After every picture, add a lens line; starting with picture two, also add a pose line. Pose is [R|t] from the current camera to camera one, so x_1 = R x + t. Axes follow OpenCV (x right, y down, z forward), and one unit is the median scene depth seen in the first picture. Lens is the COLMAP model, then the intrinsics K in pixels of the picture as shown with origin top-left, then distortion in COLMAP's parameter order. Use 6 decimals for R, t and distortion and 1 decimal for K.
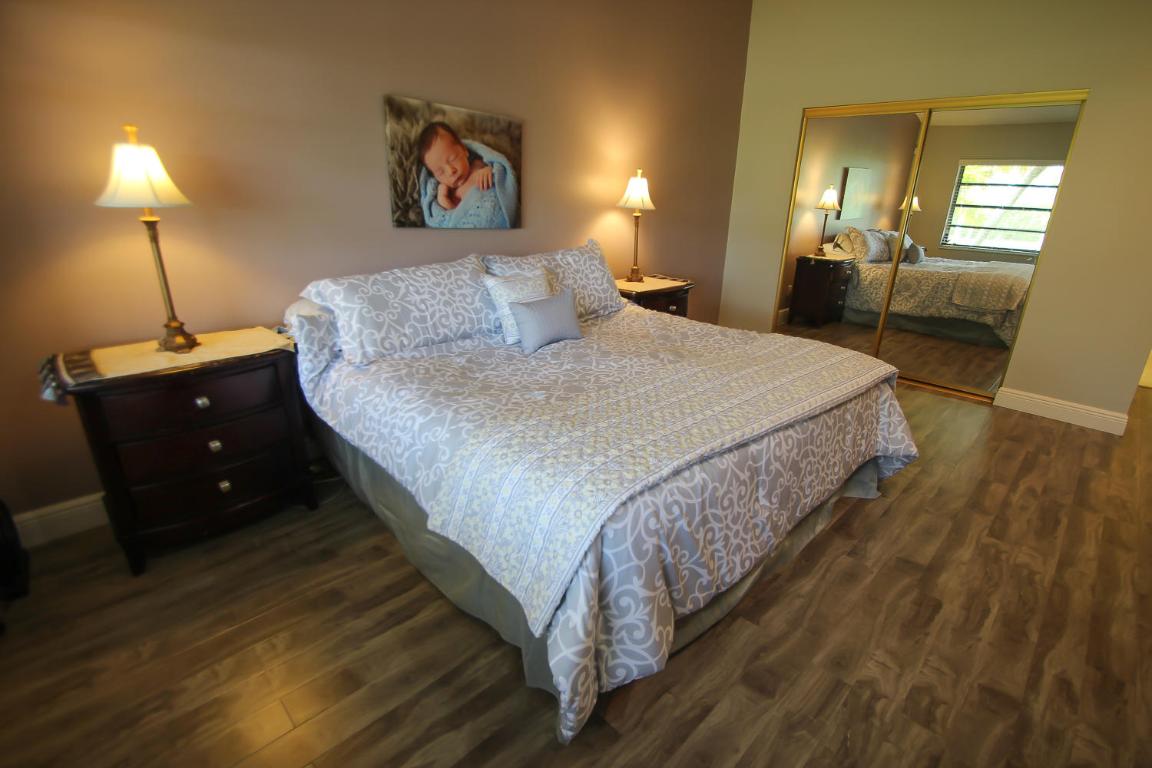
lens RADIAL K [[535.9, 0, 597.9], [0, 535.9, 388.7], [0, 0, 1]] dist [0.013274, -0.017849]
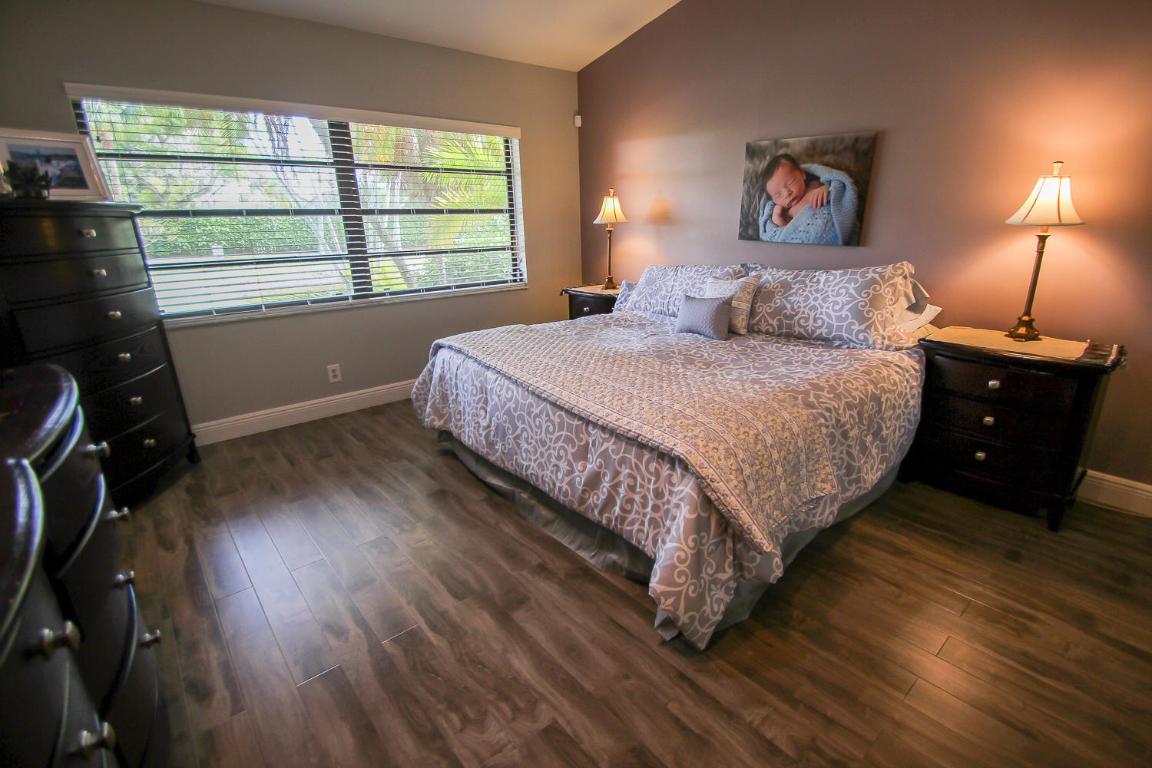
lens RADIAL K [[535.9, 0, 597.9], [0, 535.9, 388.7], [0, 0, 1]] dist [0.013274, -0.017849]
pose [[-0.075169, 0.274164, -0.958741, 0.986441], [-0.331188, 0.900019, 0.283339, -0.218623], [0.940566, 0.338822, 0.023146, 0.730035]]
